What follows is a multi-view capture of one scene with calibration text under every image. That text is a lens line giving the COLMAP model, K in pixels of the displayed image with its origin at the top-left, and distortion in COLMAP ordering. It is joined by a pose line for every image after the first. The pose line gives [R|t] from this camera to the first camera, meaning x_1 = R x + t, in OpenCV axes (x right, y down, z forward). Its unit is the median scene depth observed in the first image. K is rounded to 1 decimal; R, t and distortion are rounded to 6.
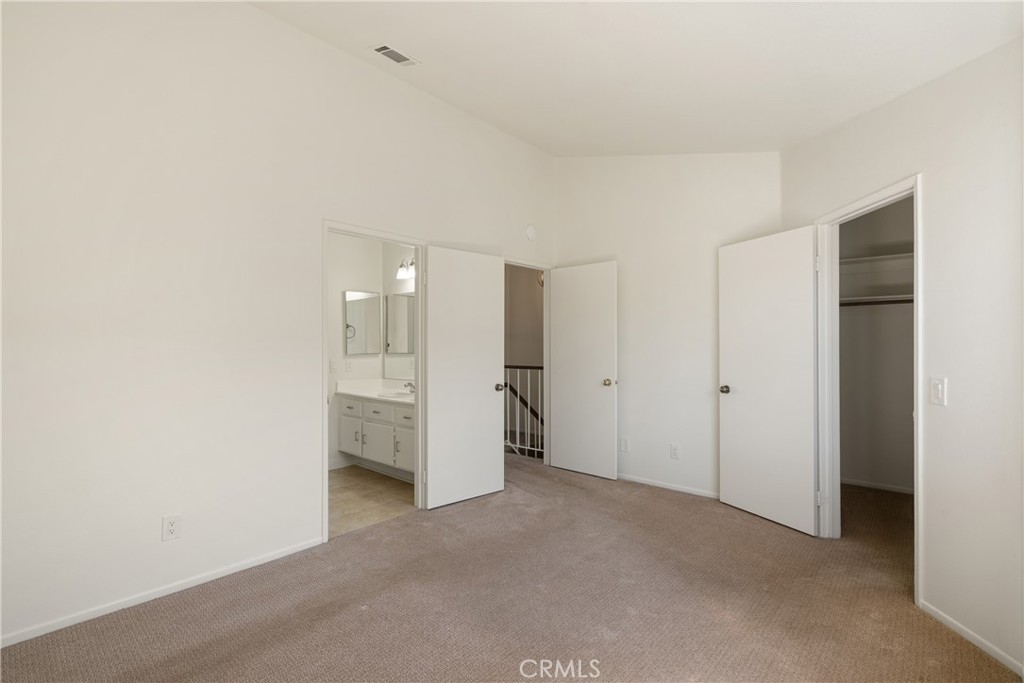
lens RADIAL K [[474.9, 0, 510.3], [0, 474.9, 347.8], [0, 0, 1]] dist [-0.004266, -0.000444]
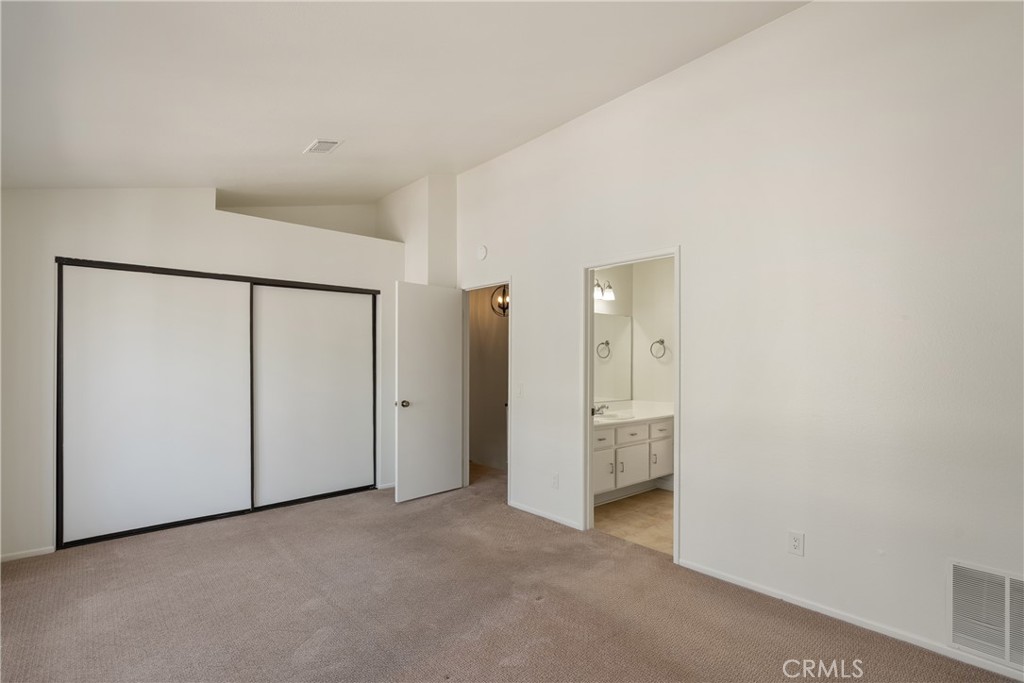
lens RADIAL K [[474.9, 0, 510.0], [0, 474.9, 345.9], [0, 0, 1]] dist [-0.004266, -0.000444]
pose [[0.130848, 0.010495, 0.991347, -1.258045], [-0.011896, 0.999889, -0.009016, -0.037802], [-0.991331, -0.010613, 0.130958, 1.082941]]
